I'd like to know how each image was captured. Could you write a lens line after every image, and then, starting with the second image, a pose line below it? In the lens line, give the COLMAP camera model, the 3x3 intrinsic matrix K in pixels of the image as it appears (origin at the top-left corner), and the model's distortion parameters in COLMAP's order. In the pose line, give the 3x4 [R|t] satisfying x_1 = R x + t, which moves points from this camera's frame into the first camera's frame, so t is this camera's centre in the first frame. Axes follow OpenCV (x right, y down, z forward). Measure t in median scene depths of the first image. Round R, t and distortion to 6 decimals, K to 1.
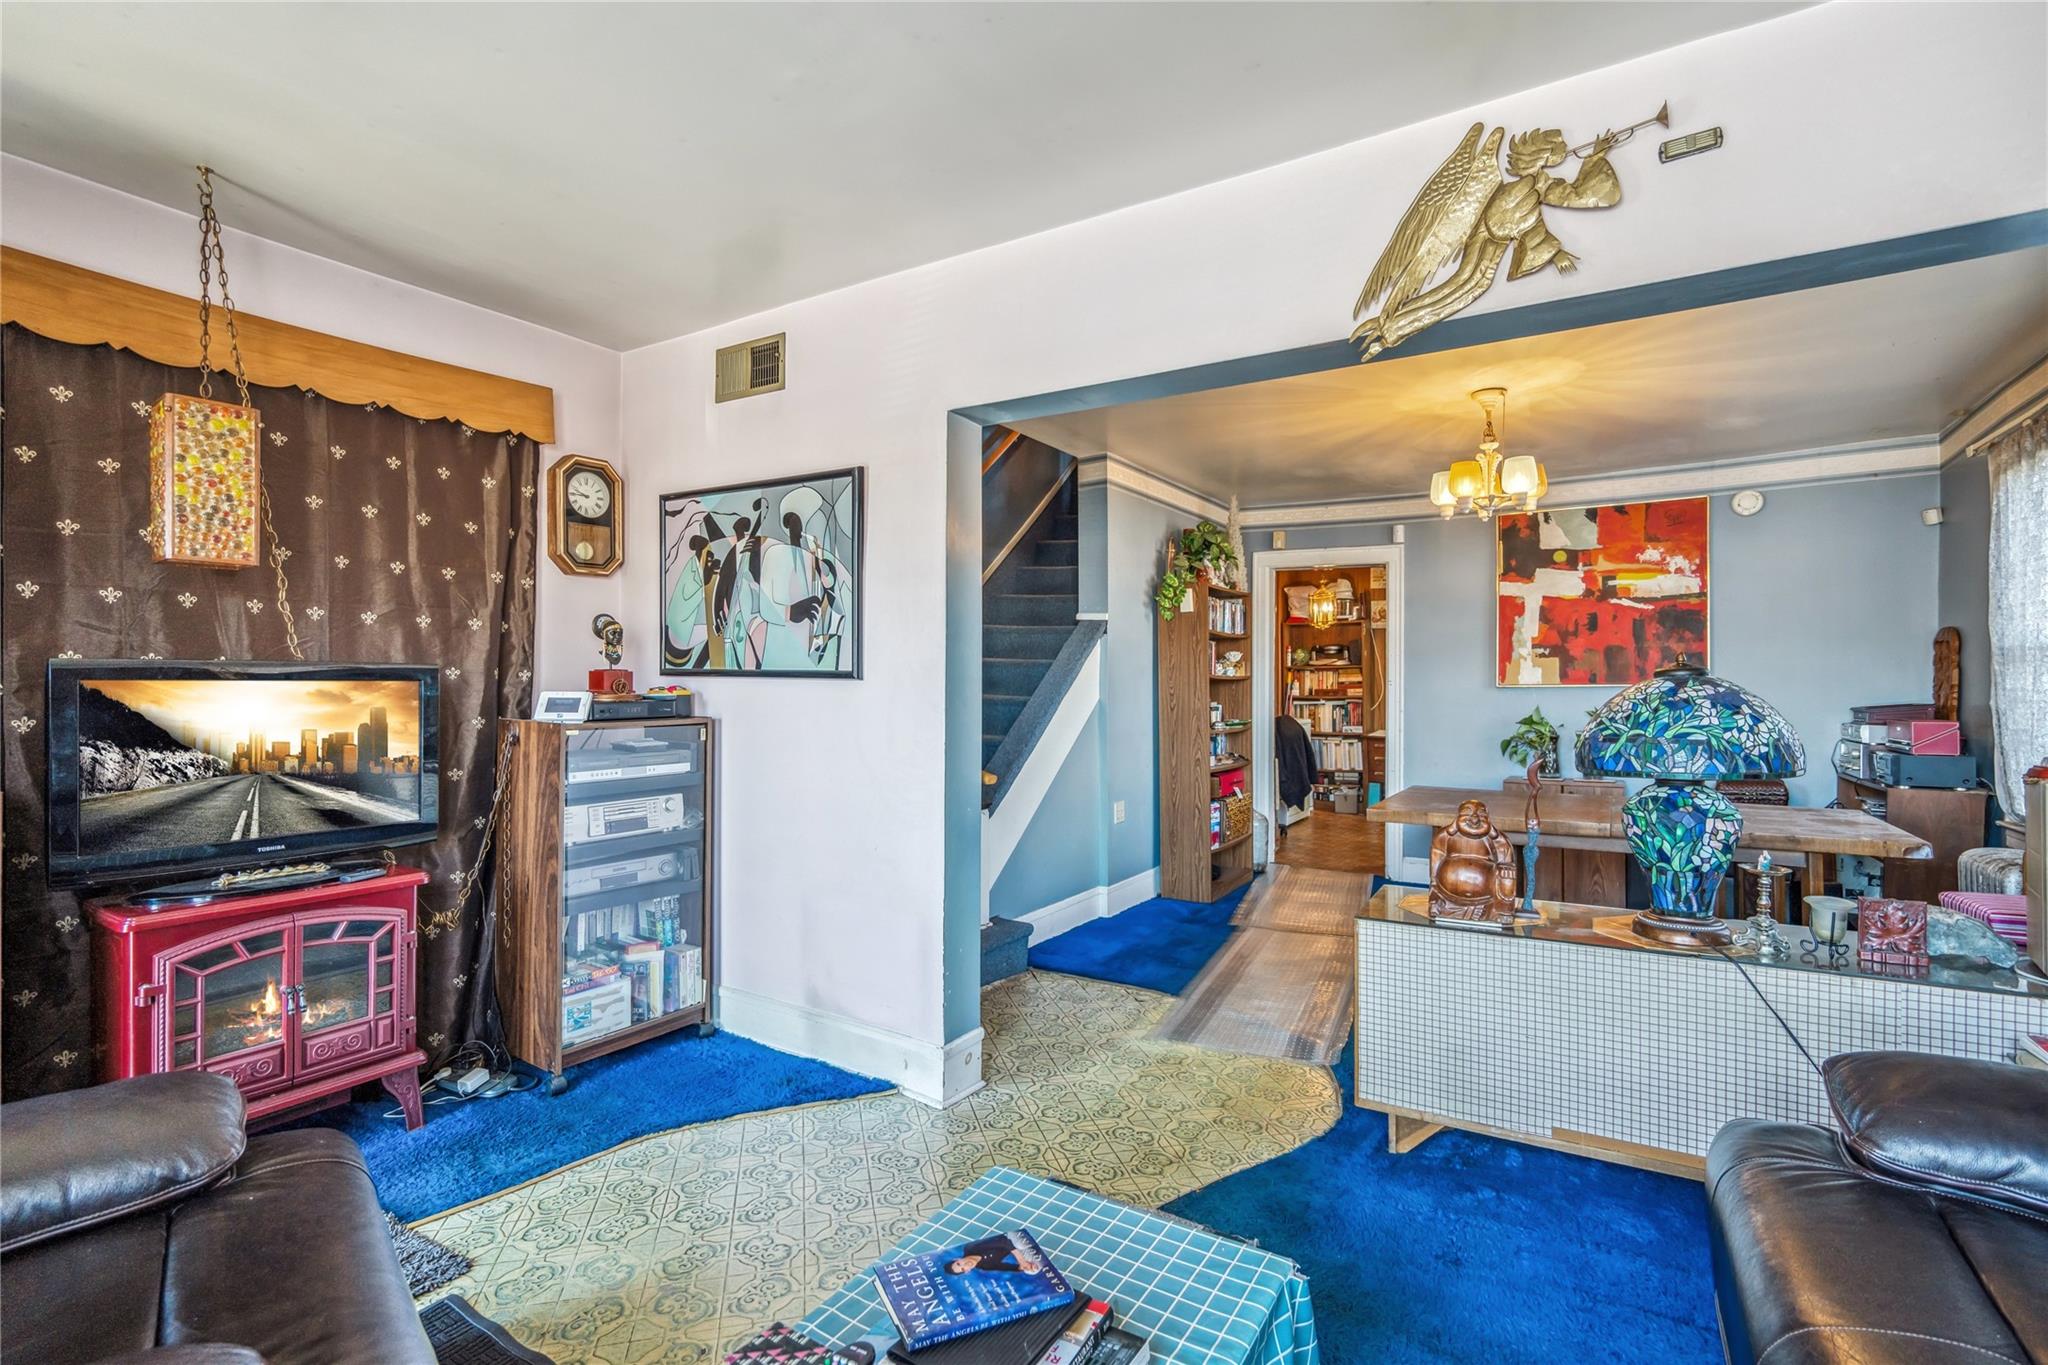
lens RADIAL K [[934.9, 0, 1033.4], [0, 934.9, 679.2], [0, 0, 1]] dist [-0.000051, 0.000425]
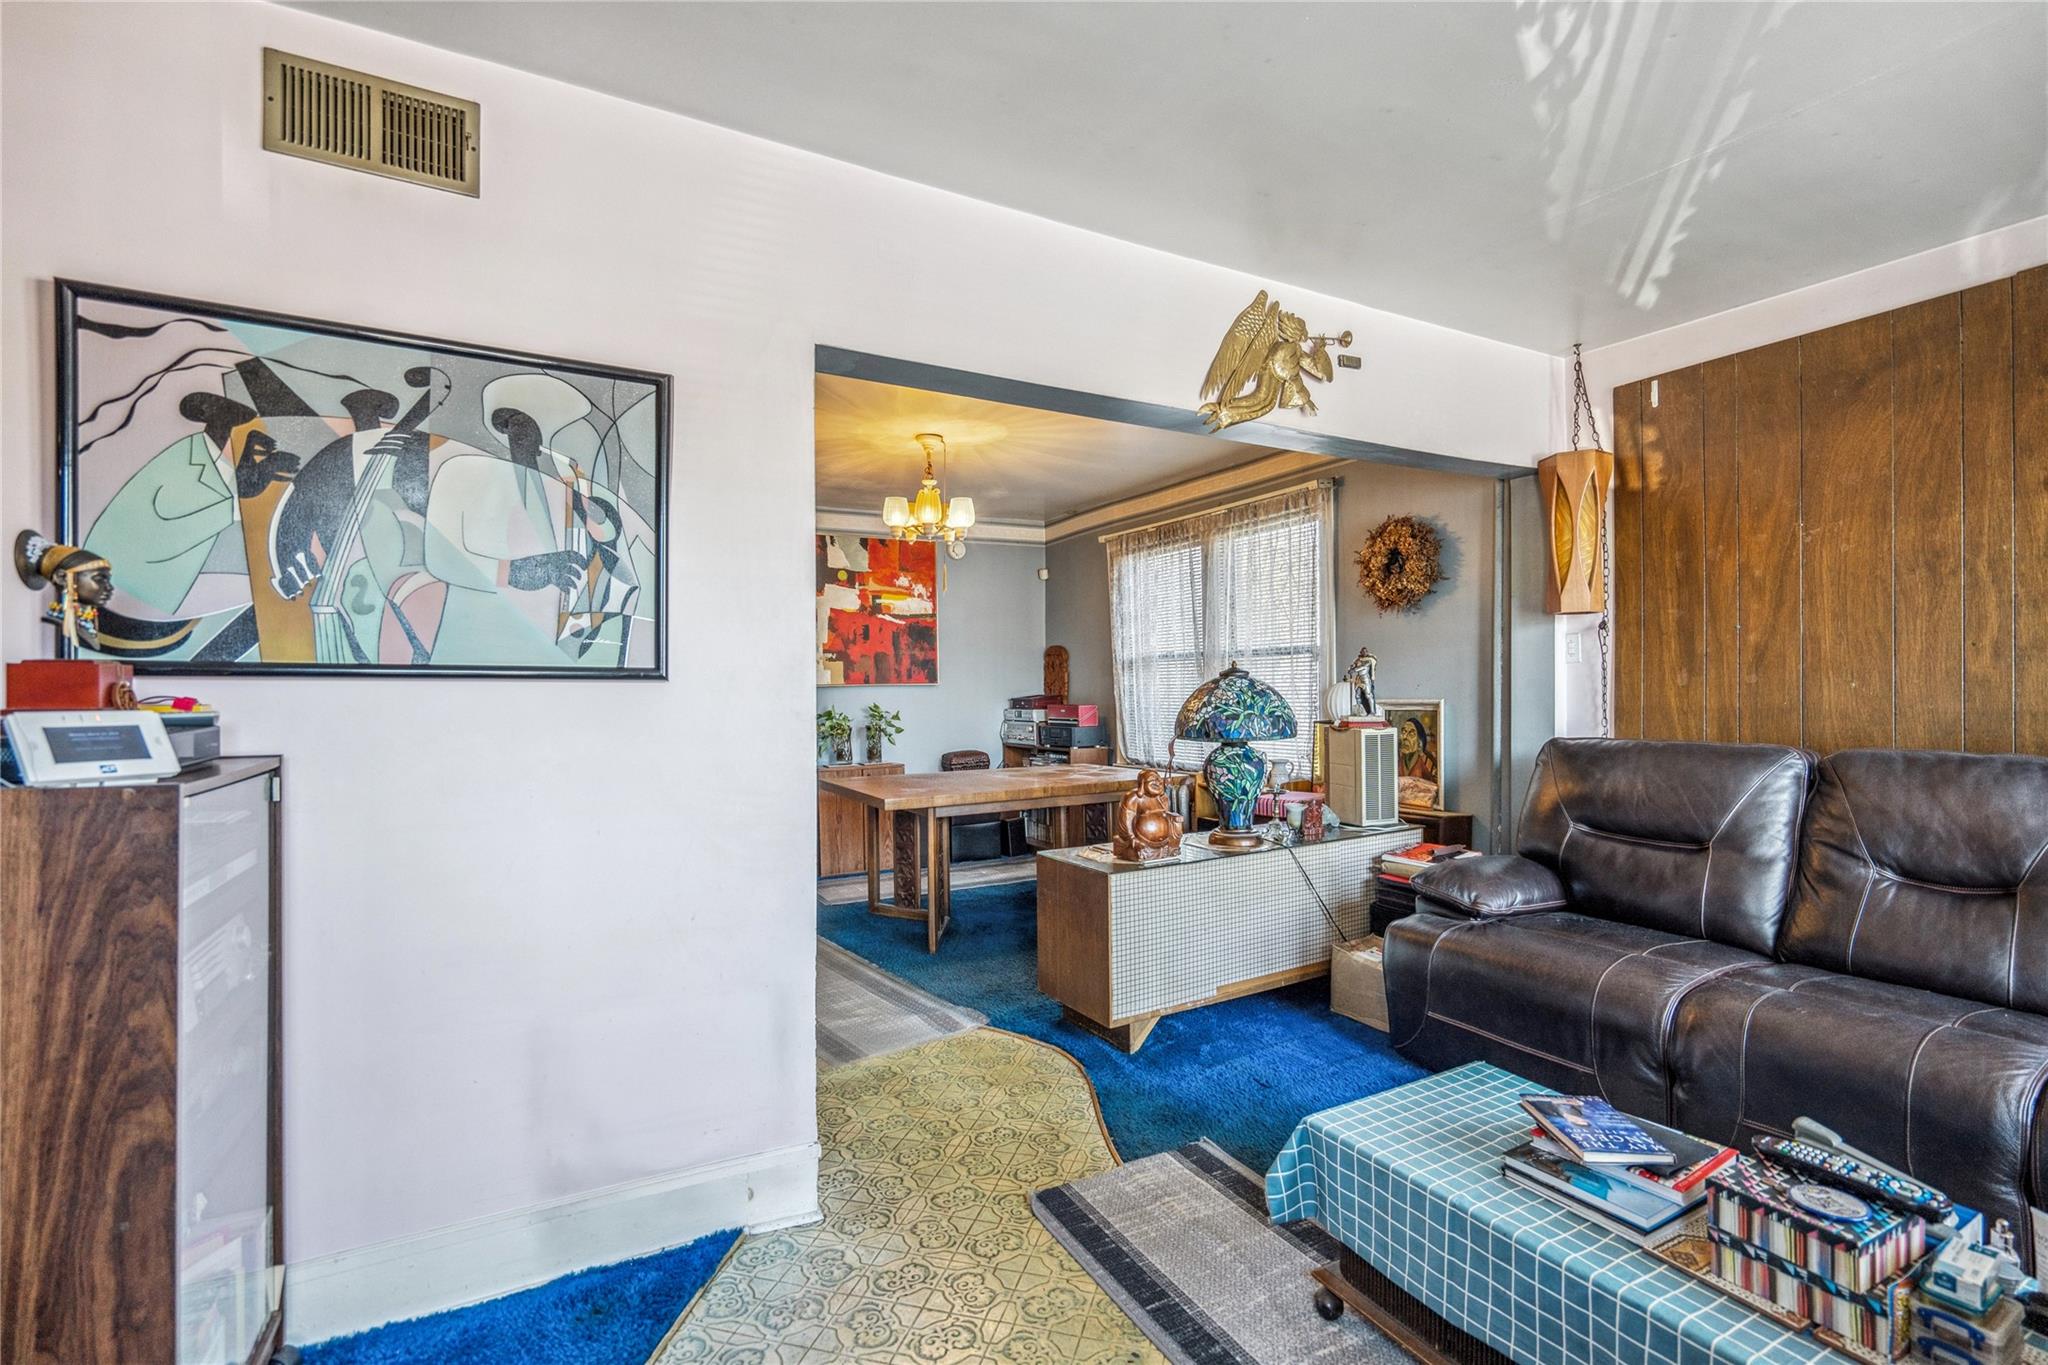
lens RADIAL K [[934.9, 0, 1033.4], [0, 934.9, 679.2], [0, 0, 1]] dist [-0.000051, 0.000425]
pose [[0.485938, -0.002299, 0.873990, -0.612201], [0.004912, 0.999988, -0.000100, 0.000571], [-0.873980, 0.004341, 0.485943, 0.393113]]
